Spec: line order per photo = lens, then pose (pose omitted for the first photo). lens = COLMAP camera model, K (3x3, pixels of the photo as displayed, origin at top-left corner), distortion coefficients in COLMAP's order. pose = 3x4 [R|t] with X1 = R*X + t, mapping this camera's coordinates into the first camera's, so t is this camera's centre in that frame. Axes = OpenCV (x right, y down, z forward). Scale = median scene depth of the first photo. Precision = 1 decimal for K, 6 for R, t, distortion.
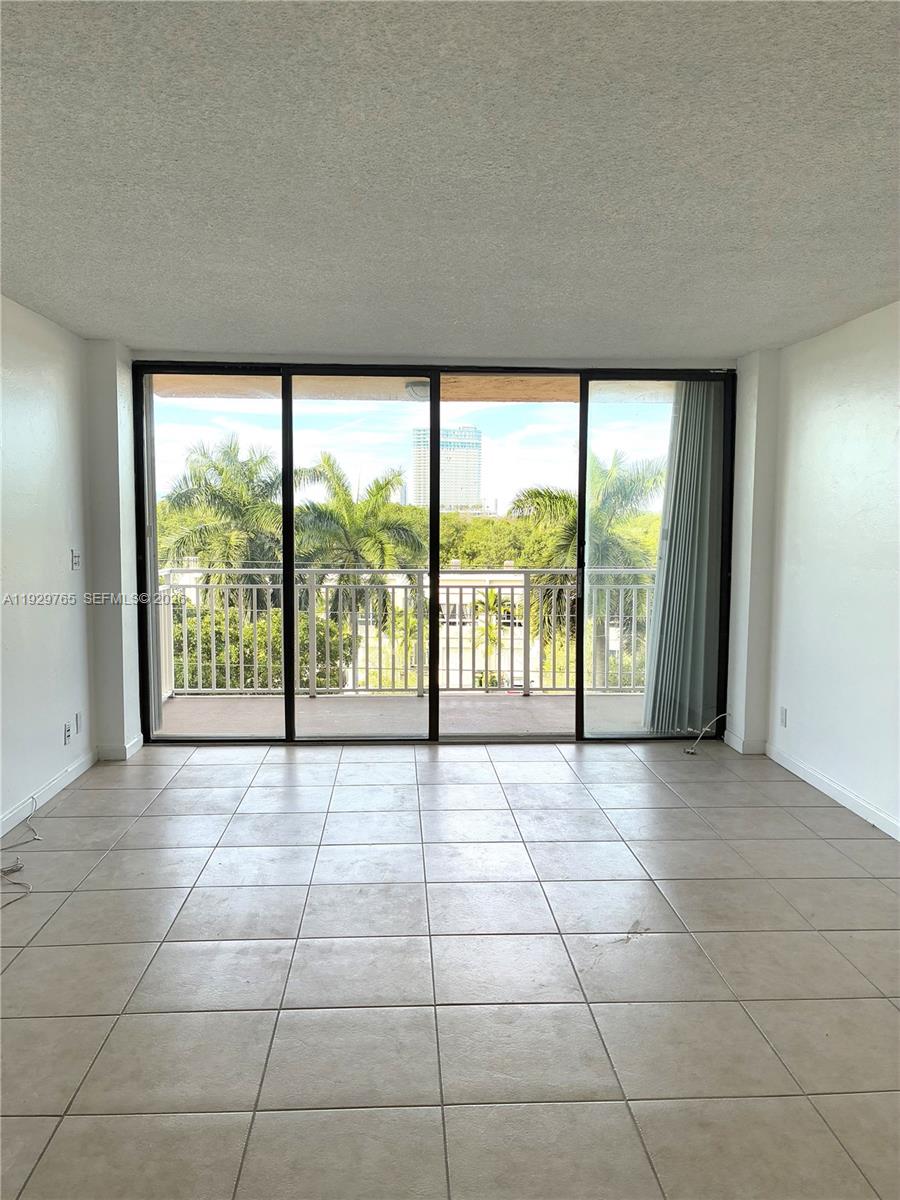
lens RADIAL K [[907.4, 0, 440.9], [0, 907.4, 600.5], [0, 0, 1]] dist [0.045244, -0.069930]
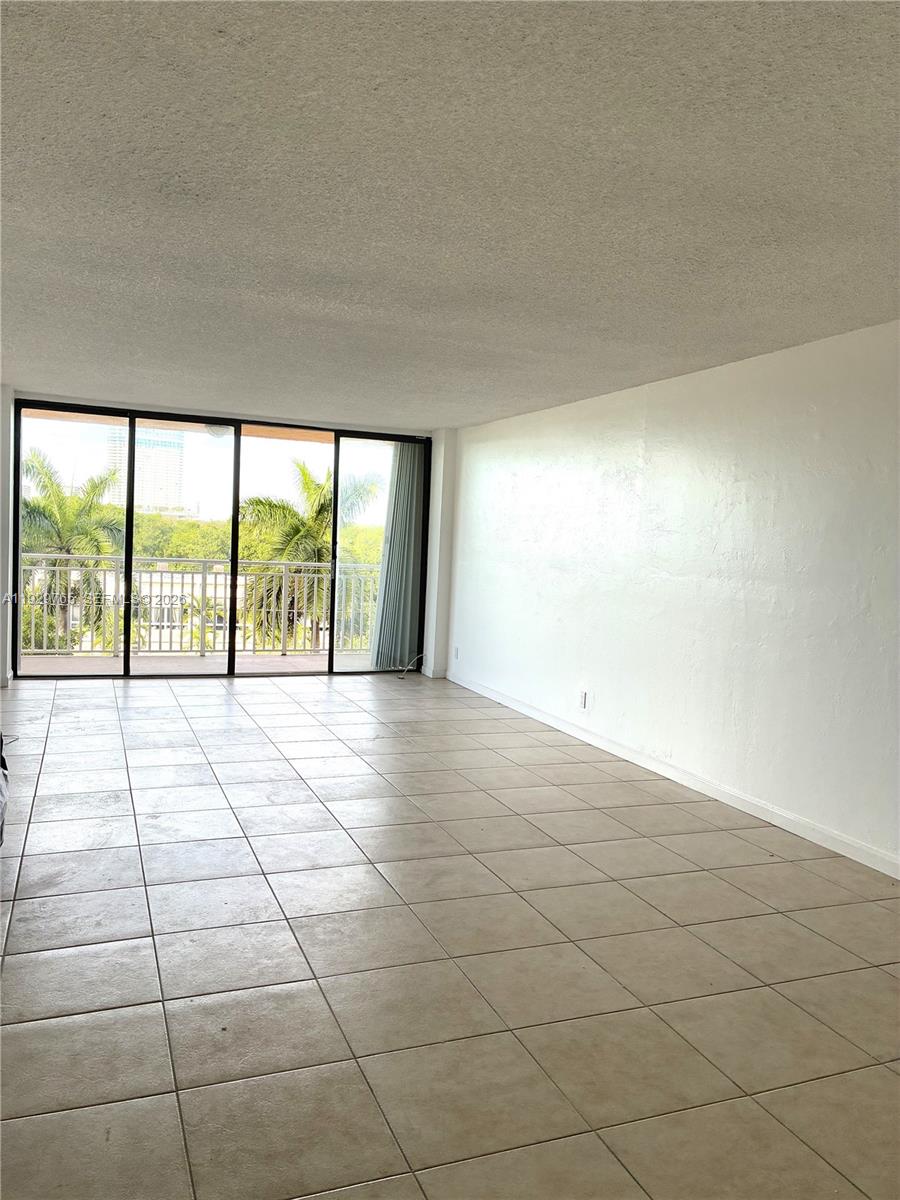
lens RADIAL K [[907.4, 0, 448.8], [0, 907.4, 600.0], [0, 0, 1]] dist [0.045244, -0.069930]
pose [[0.945807, 0.015057, 0.324381, -0.152126], [-0.012042, 0.999864, -0.011300, 0.046360], [-0.324507, 0.006781, 0.945859, -0.489171]]
